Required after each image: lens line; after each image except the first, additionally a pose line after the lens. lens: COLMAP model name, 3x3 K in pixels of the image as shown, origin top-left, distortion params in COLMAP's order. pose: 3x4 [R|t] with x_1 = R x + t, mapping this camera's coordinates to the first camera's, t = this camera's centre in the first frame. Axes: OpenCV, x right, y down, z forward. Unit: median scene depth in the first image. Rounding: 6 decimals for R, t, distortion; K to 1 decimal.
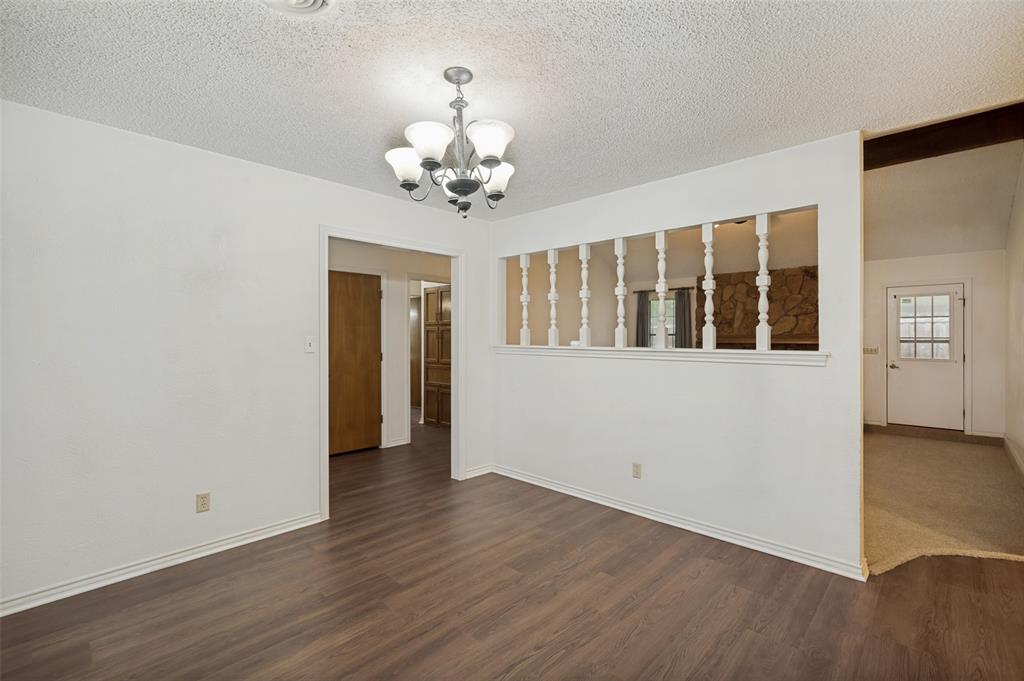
lens RADIAL K [[454.9, 0, 517.3], [0, 454.9, 336.8], [0, 0, 1]] dist [-0.001589, -0.000253]
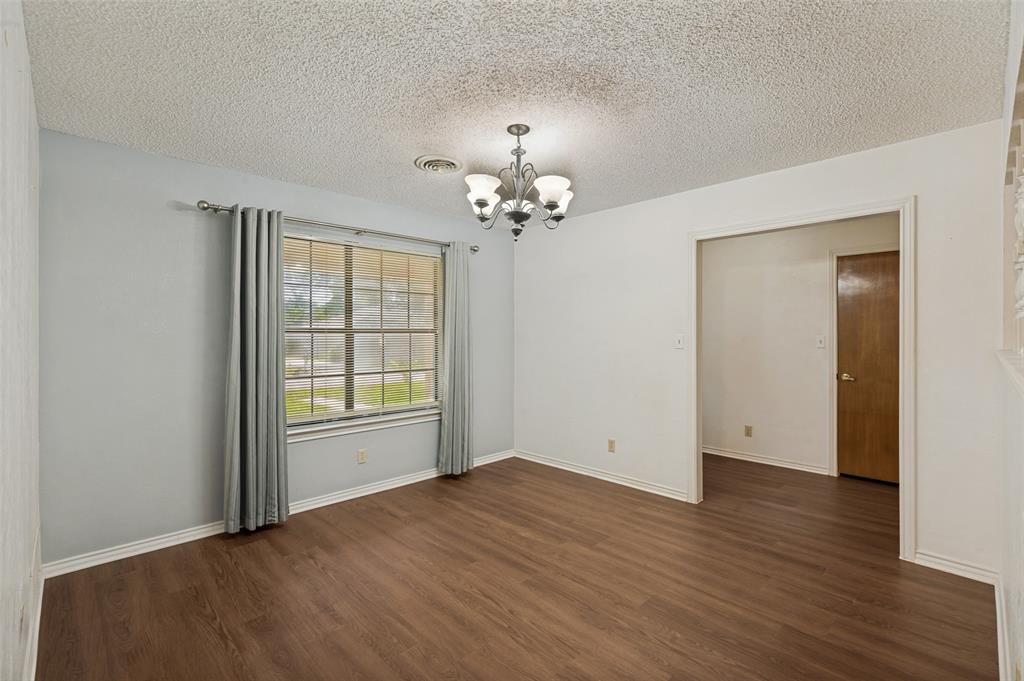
lens RADIAL K [[461.4, 0, 513.5], [0, 461.4, 334.6], [0, 0, 1]] dist [-0.000309, -0.000222]
pose [[-0.037092, 0.000294, -0.999312, 0.803856], [0.000616, 1.000000, 0.000271, 0.000288], [0.999312, -0.000606, -0.037093, 0.712289]]
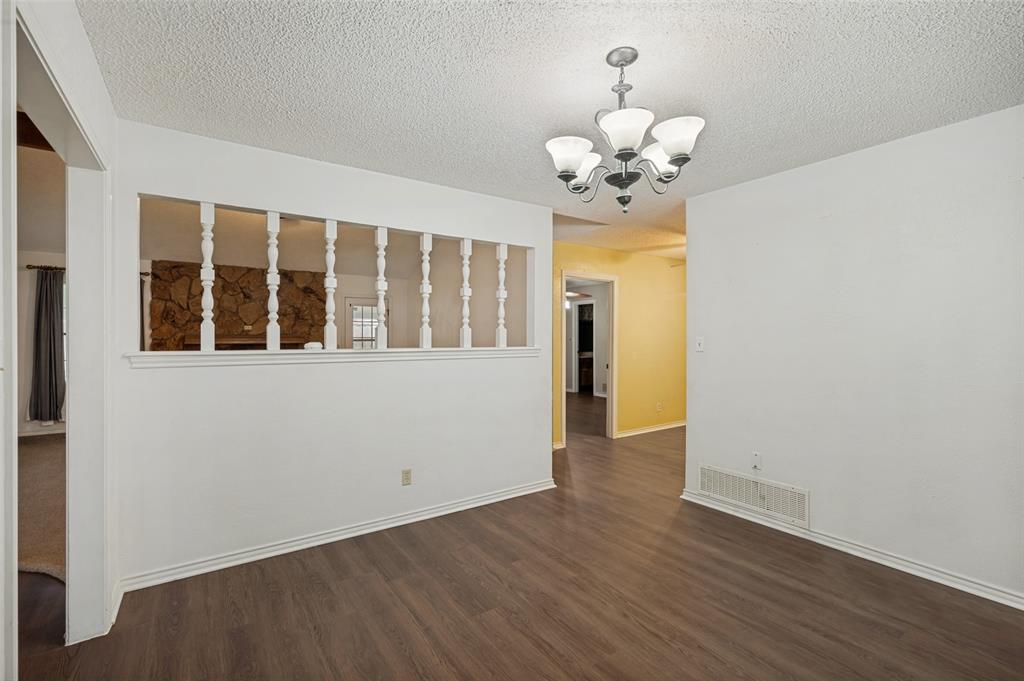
lens RADIAL K [[455.7, 0, 509.6], [0, 455.7, 337.6], [0, 0, 1]] dist [0.000403, 0.000091]
pose [[0.210483, -0.003410, 0.977592, -0.753392], [0.000726, 0.999994, 0.003332, -0.002368], [-0.977597, 0.000008, 0.210484, 0.709011]]
